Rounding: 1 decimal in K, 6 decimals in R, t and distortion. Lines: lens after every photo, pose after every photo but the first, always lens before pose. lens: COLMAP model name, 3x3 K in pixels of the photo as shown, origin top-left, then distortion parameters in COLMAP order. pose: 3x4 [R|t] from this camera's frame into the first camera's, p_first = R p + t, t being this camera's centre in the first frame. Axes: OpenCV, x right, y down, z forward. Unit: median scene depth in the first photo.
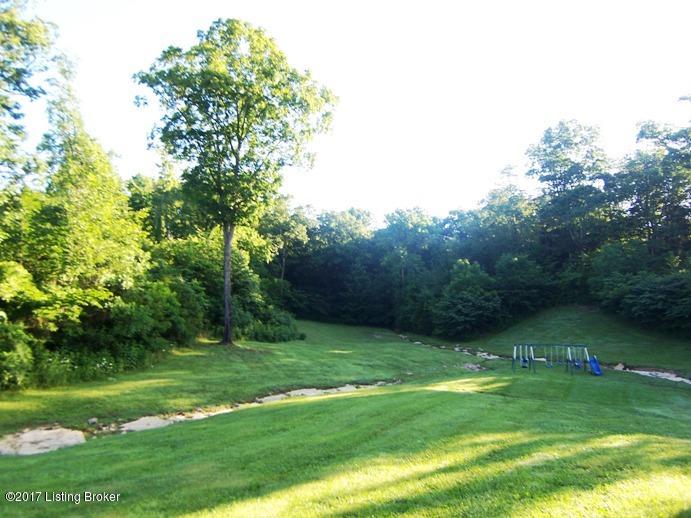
lens RADIAL K [[473.4, 0, 339.4], [0, 473.4, 261.7], [0, 0, 1]] dist [-0.007282, -0.045379]
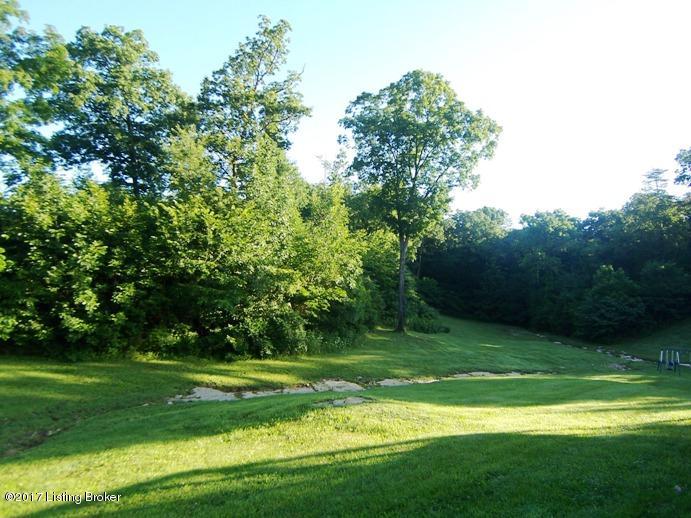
lens RADIAL K [[473.4, 0, 341.2], [0, 473.4, 259.7], [0, 0, 1]] dist [-0.007282, -0.045379]
pose [[0.971178, 0.030423, -0.236407, -0.065263], [-0.027025, 0.999480, 0.017602, -0.021223], [0.236820, -0.010706, 0.971495, -0.148296]]
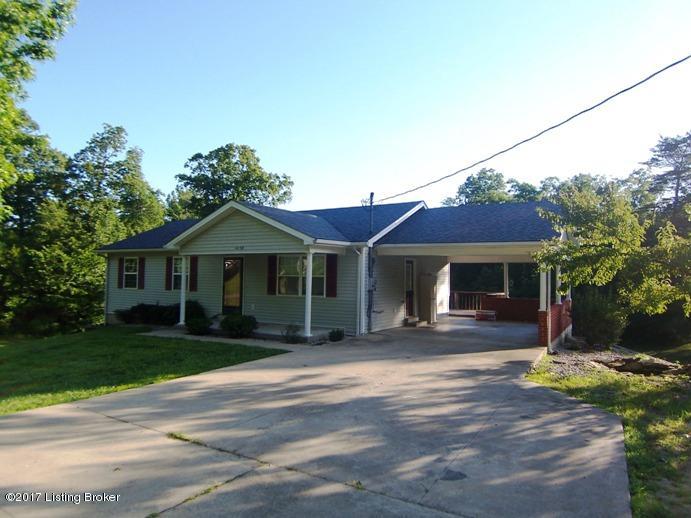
lens RADIAL K [[473.4, 0, 343.6], [0, 473.4, 261.3], [0, 0, 1]] dist [-0.007282, -0.045379]
pose [[0.997983, 0.032371, -0.054601, 0.187349], [-0.031036, 0.999202, 0.025137, -0.071656], [0.055371, -0.023392, 0.998192, -0.464153]]
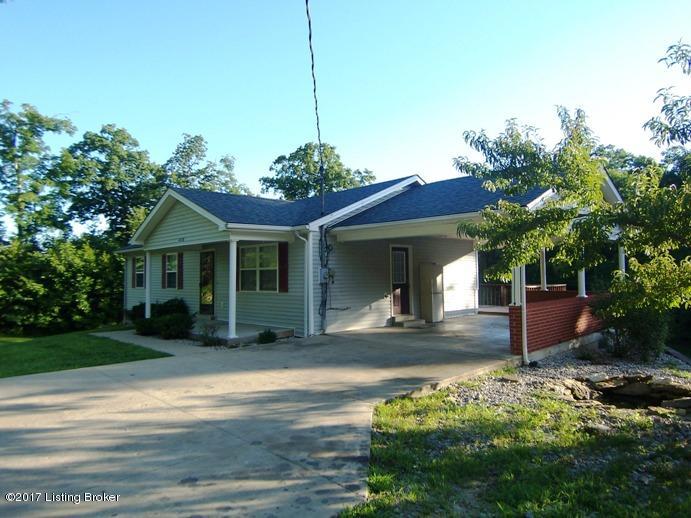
lens RADIAL K [[473.4, 0, 339.7], [0, 473.4, 259.8], [0, 0, 1]] dist [-0.007282, -0.045379]
pose [[0.949911, -0.002481, -0.312509, 0.262803], [0.011366, 0.999581, 0.026611, -0.066034], [0.312312, -0.028830, 0.949542, -0.407538]]
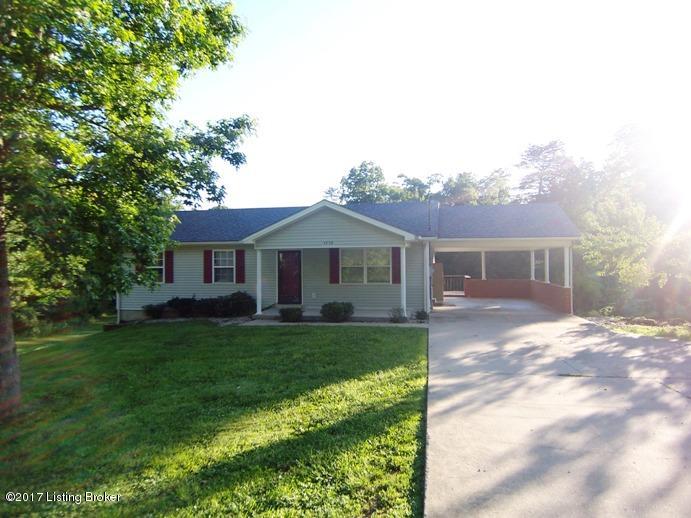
lens RADIAL K [[473.4, 0, 343.4], [0, 473.4, 260.3], [0, 0, 1]] dist [-0.007282, -0.045379]
pose [[0.966449, 0.014996, 0.256422, 0.052911], [-0.026796, 0.998734, 0.042582, -0.072557], [-0.255458, -0.048025, 0.965627, -0.491946]]
